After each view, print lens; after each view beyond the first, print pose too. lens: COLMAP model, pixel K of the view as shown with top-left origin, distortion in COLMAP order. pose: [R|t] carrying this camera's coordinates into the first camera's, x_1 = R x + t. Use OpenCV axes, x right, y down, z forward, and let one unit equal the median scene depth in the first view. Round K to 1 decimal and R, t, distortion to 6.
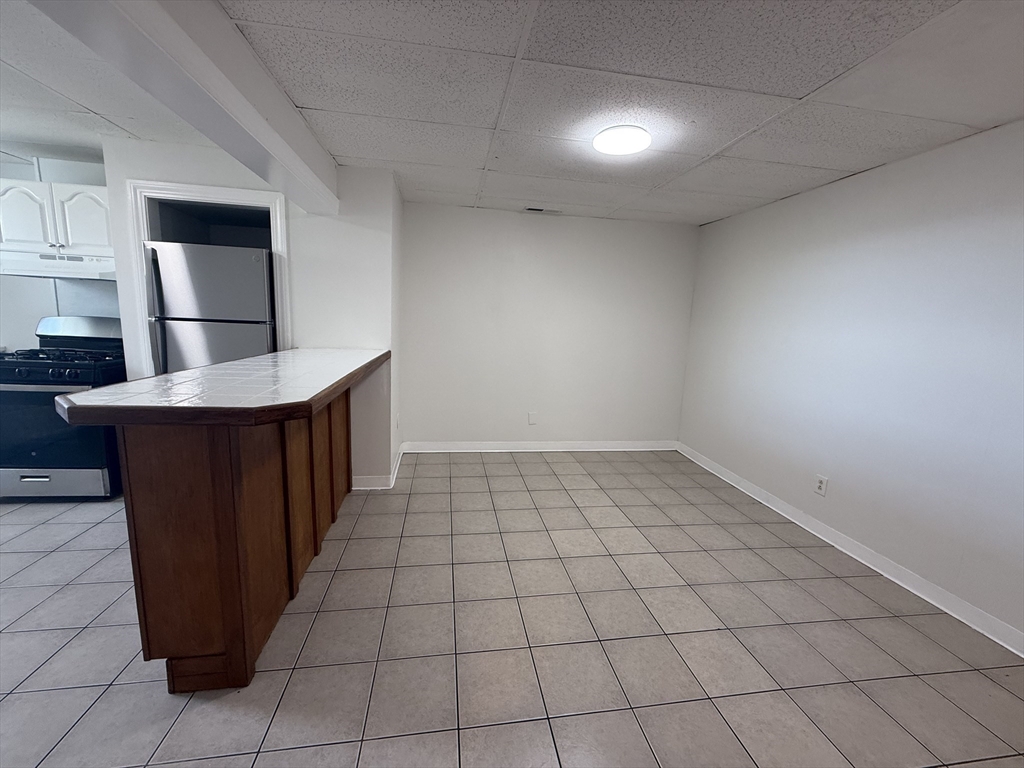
lens RADIAL K [[410.8, 0, 512.0], [0, 410.8, 384.0], [0, 0, 1]] dist [-0.001107, 0.000191]
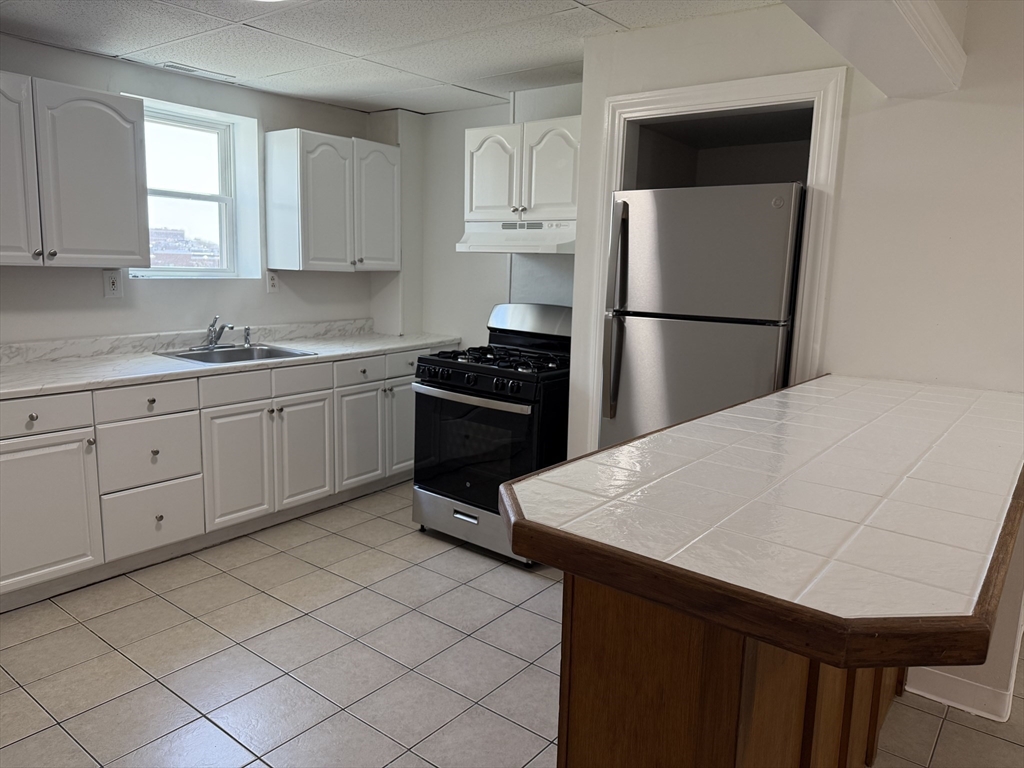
lens RADIAL K [[722.0, 0, 510.7], [0, 722.0, 385.6], [0, 0, 1]] dist [0.110027, -0.153199]
pose [[0.680278, 0.096953, -0.726513, -0.145530], [-0.112911, 0.993243, 0.026822, -0.057233], [0.724205, 0.063785, 0.686629, 0.117087]]
